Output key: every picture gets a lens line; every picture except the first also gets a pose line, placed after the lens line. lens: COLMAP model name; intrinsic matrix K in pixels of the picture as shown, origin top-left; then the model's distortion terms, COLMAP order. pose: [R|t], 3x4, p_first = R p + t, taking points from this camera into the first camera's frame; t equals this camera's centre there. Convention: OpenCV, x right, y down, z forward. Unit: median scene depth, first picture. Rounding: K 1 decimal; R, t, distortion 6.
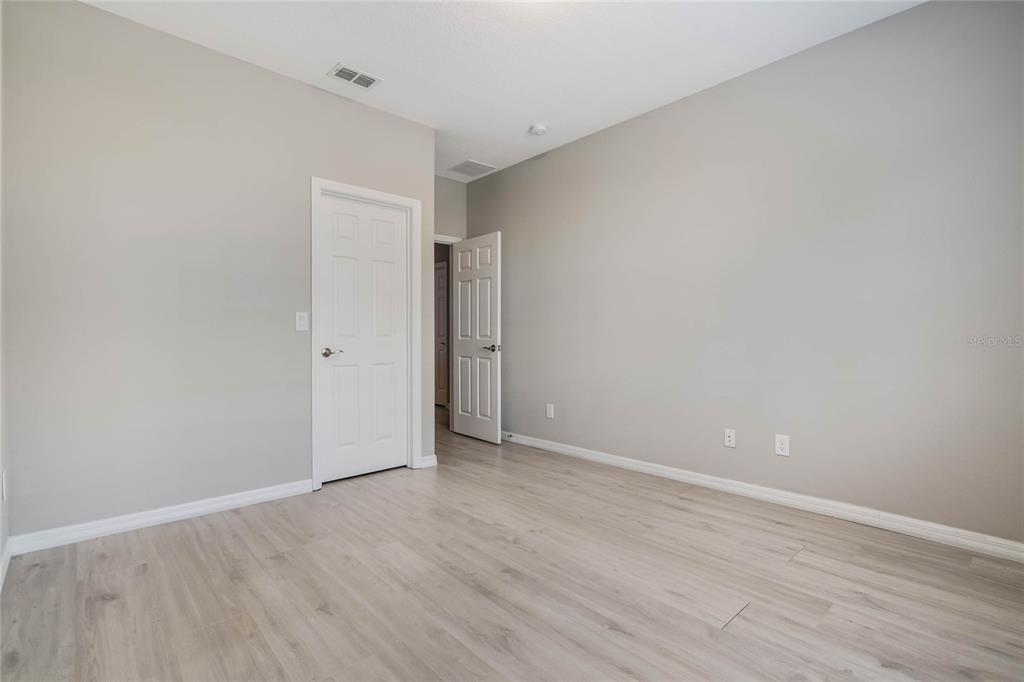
lens RADIAL K [[476.2, 0, 512.0], [0, 476.2, 341.0], [0, 0, 1]] dist [-0.002322, 0.000168]
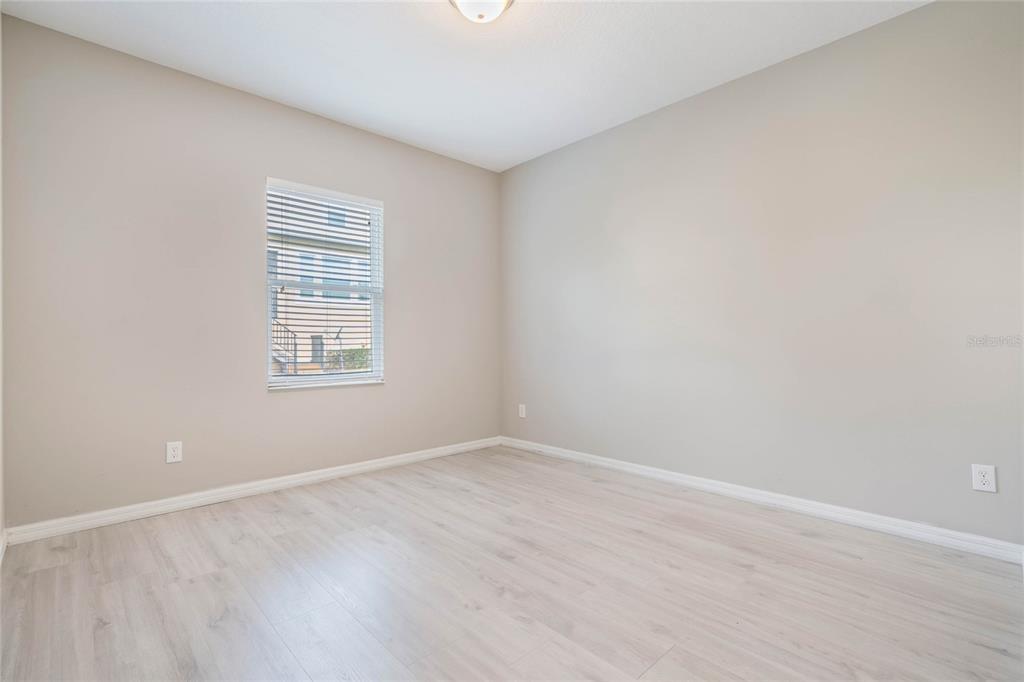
lens RADIAL K [[476.2, 0, 512.0], [0, 476.2, 341.0], [0, 0, 1]] dist [-0.002322, 0.000168]
pose [[-0.999911, 0.006376, -0.011753, -0.004340], [0.006206, 0.999877, 0.014418, -0.023430], [0.011844, 0.014344, -0.999827, 2.024775]]
